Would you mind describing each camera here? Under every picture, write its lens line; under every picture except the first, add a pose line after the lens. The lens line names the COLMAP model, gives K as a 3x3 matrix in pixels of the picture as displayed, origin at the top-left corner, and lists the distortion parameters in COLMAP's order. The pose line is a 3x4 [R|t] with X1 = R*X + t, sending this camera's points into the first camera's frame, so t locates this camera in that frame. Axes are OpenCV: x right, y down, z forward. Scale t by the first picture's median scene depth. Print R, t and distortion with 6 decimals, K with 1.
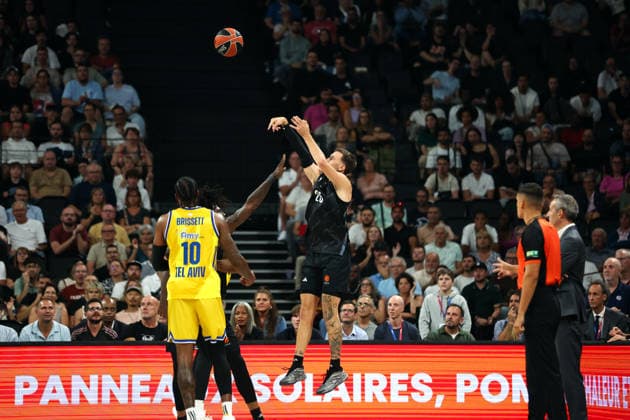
lens RADIAL K [[2101.3, 0, 315.0], [0, 2101.3, 210.0], [0, 0, 1]] dist [1.042184, 0.477097]
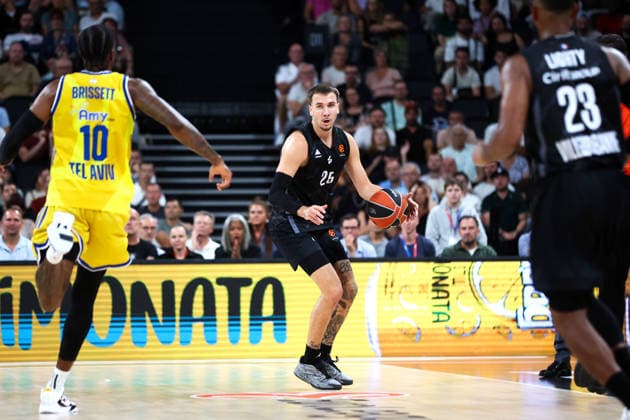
lens RADIAL K [[2101.3, 0, 315.0], [0, 2101.3, 210.0], [0, 0, 1]] dist [1.042184, 0.477097]
pose [[0.999947, -0.008051, -0.006426, 0.004339], [0.008313, 0.999095, 0.041725, 0.004740], [0.006084, -0.041776, 0.999108, 0.113482]]
